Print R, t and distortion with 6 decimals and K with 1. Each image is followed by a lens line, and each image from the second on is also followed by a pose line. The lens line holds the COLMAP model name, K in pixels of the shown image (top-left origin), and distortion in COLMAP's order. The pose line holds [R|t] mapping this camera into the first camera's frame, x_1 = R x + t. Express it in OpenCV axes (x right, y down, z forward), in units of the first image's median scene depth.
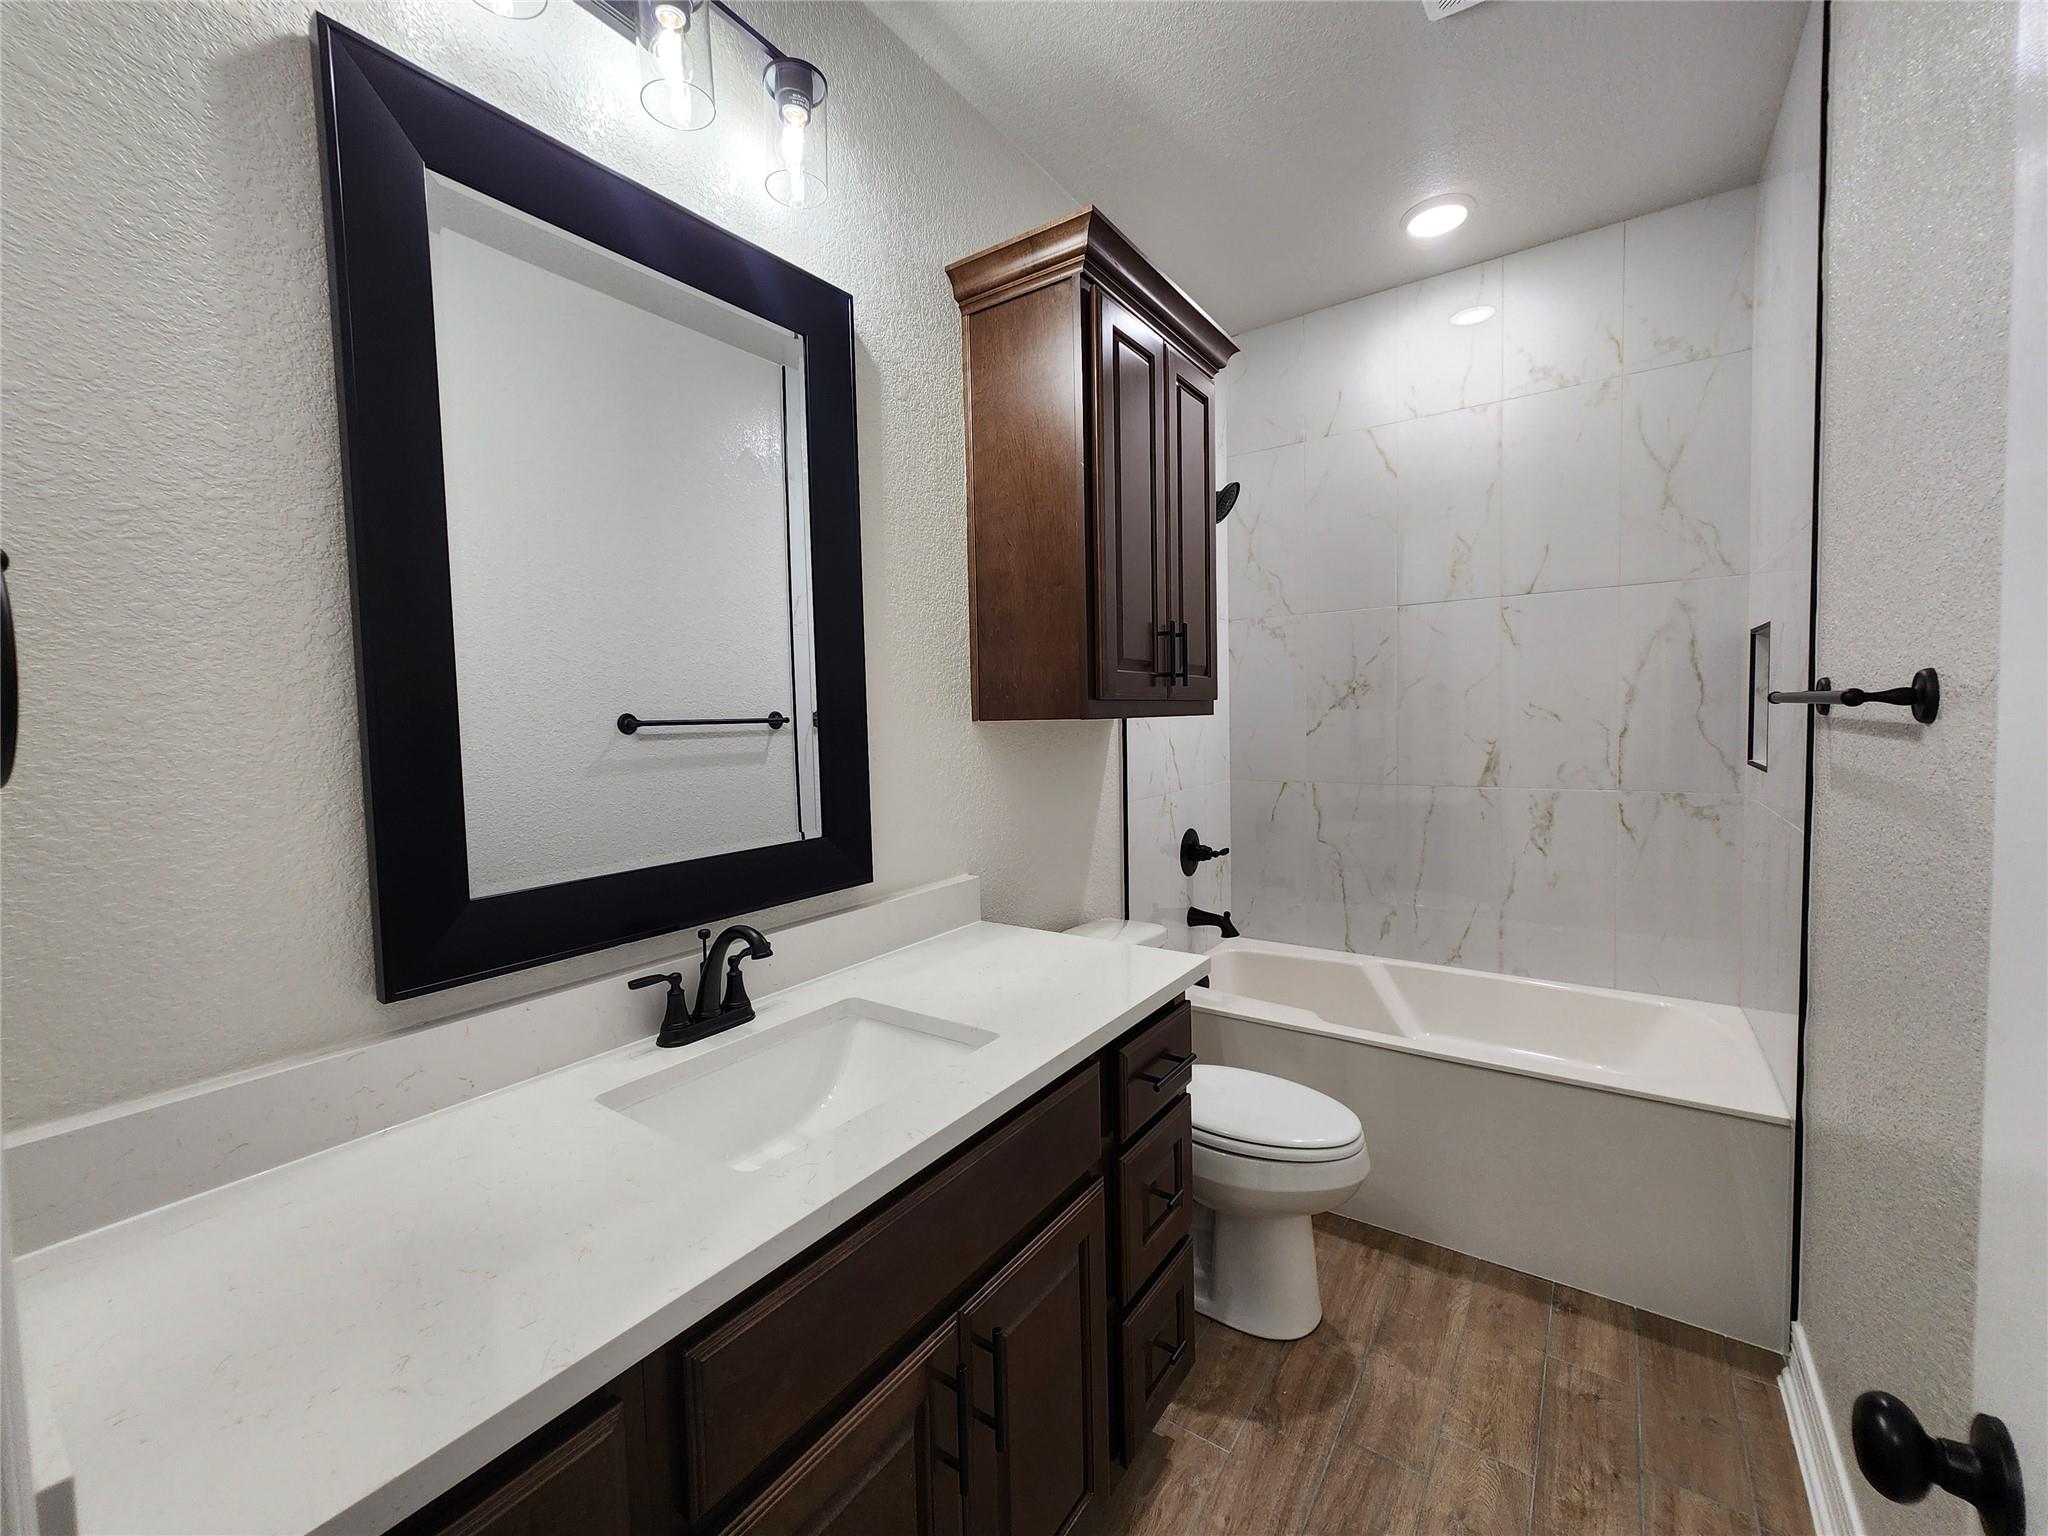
lens RADIAL K [[837.7, 0, 1010.9], [0, 837.7, 760.1], [0, 0, 1]] dist [0.002718, -0.000663]
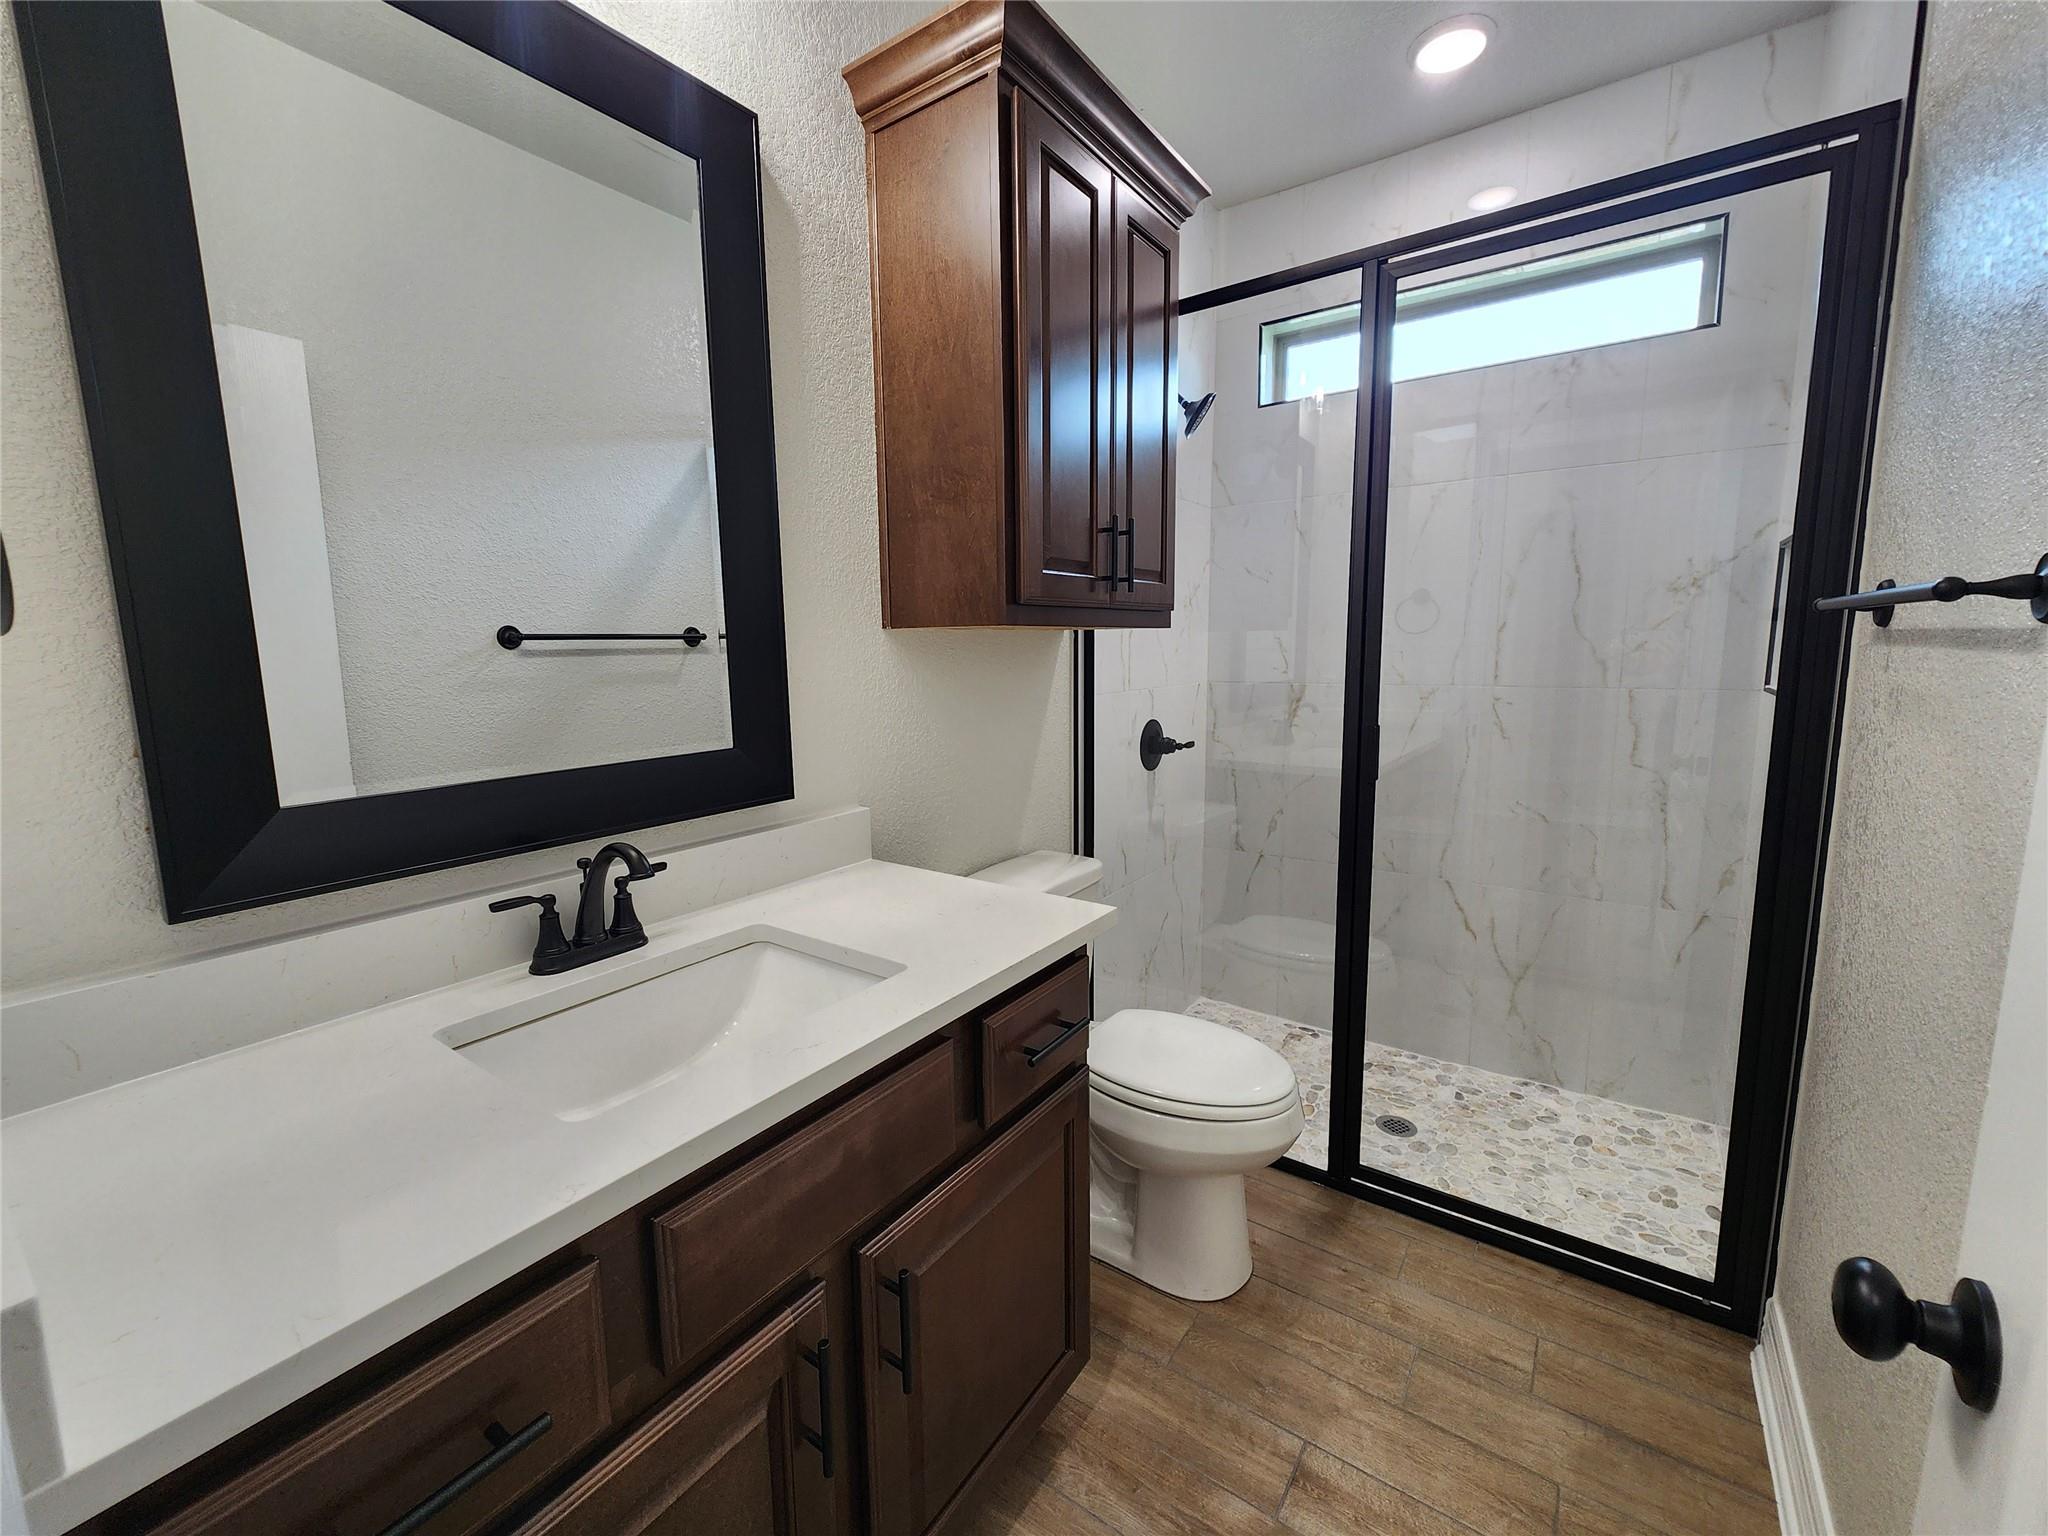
lens RADIAL K [[813.5, 0, 995.0], [0, 813.5, 731.9], [0, 0, 1]] dist [0.007991, 0.000087]
pose [[0.999064, 0.029904, -0.031266, 0.103931], [-0.027441, 0.996696, 0.076444, -0.003878], [0.033448, -0.075515, 0.996584, 0.140473]]
